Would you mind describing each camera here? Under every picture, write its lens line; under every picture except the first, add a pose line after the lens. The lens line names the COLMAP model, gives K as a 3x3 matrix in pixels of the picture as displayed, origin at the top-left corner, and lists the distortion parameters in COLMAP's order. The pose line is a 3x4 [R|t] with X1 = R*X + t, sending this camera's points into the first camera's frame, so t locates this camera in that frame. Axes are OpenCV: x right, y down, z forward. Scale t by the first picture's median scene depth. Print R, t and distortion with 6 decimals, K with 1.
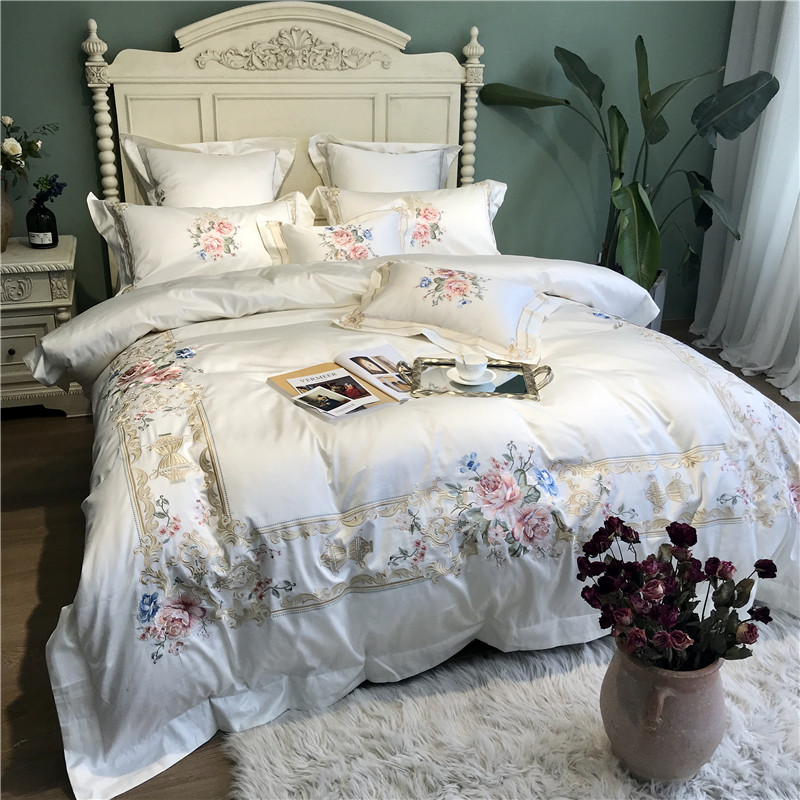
lens RADIAL K [[879.0, 0, 401.3], [0, 879.0, 391.6], [0, 0, 1]] dist [0.093001, -0.249222]
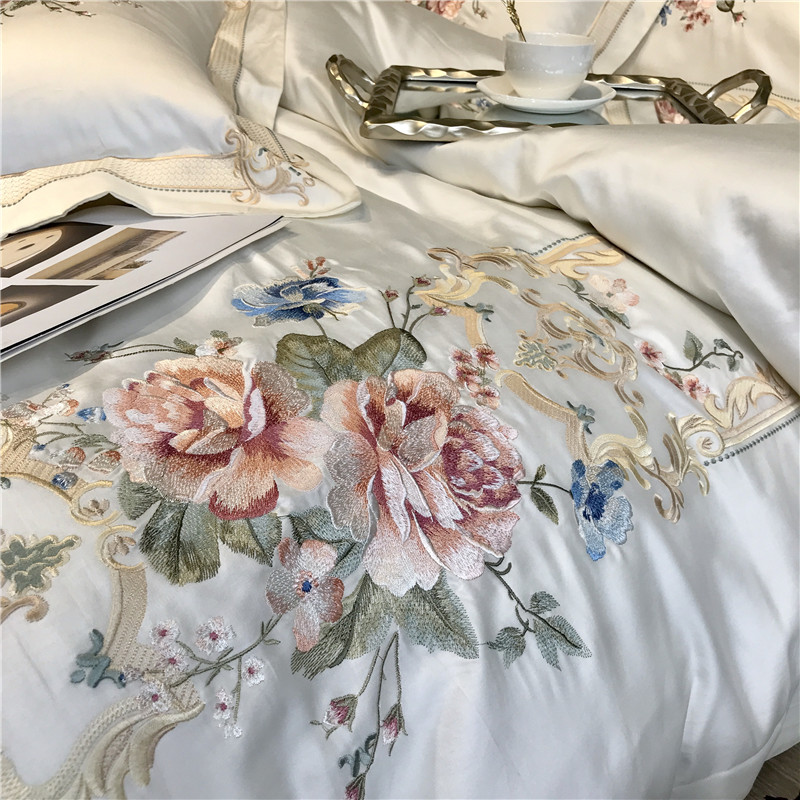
lens RADIAL K [[890.5, 0, 400.0], [0, 890.5, 400.0], [0, 0, 1]] dist [0.016433, -0.082511]
pose [[0.418101, 0.431631, -0.799303, 0.339367], [-0.343808, 0.889636, 0.300572, -0.110417], [0.840825, 0.149137, 0.520356, 0.806416]]
